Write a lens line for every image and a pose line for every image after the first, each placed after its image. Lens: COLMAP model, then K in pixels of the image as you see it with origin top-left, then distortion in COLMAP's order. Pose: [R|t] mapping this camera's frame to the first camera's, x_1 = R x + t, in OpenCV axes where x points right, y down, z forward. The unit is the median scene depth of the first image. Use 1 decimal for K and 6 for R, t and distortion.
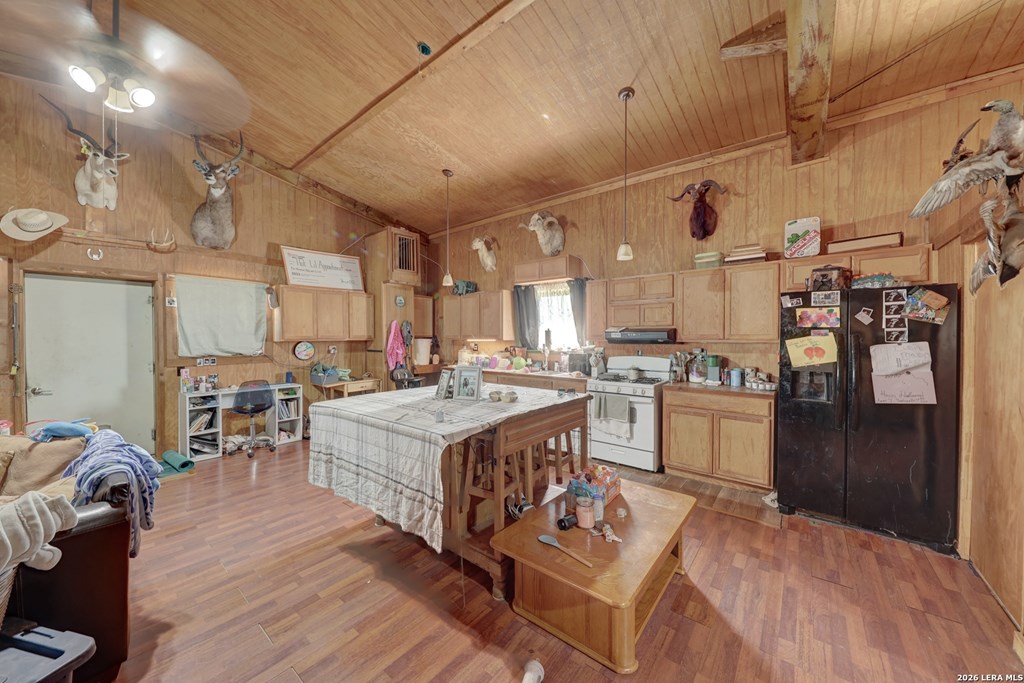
lens RADIAL K [[357.6, 0, 512.9], [0, 357.6, 341.4], [0, 0, 1]] dist [0.000008, -0.000018]
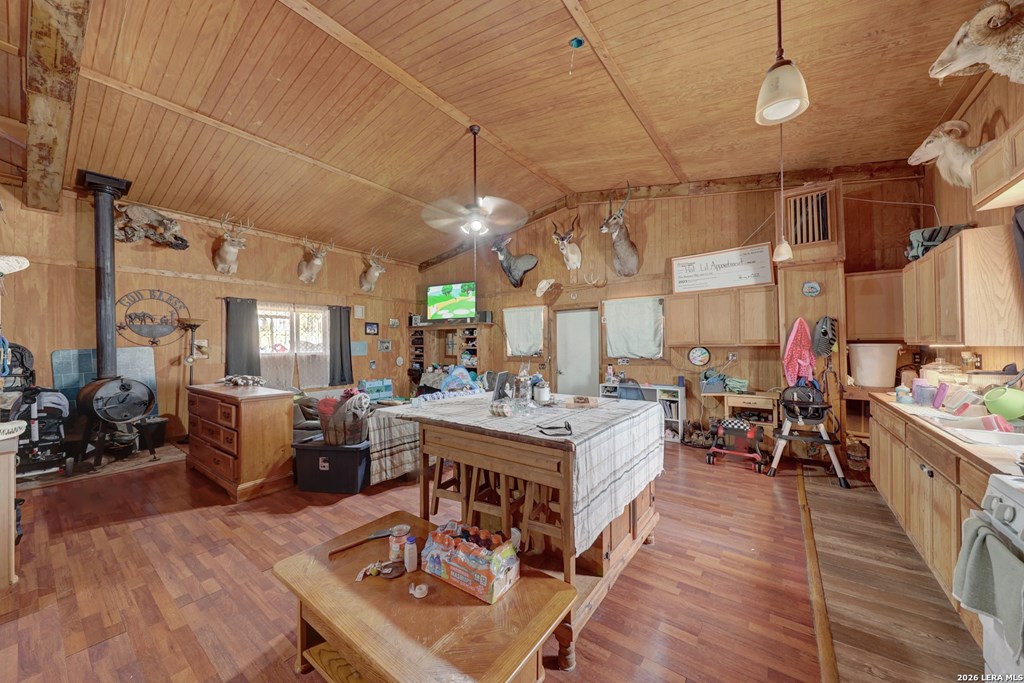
lens RADIAL K [[357.6, 0, 511.0], [0, 357.6, 342.3], [0, 0, 1]] dist [0.000008, -0.000018]
pose [[0.028339, -0.010008, -0.999548, 0.414605], [-0.005070, 0.999936, -0.010156, -0.000009], [0.999585, 0.005355, 0.028287, 0.475479]]
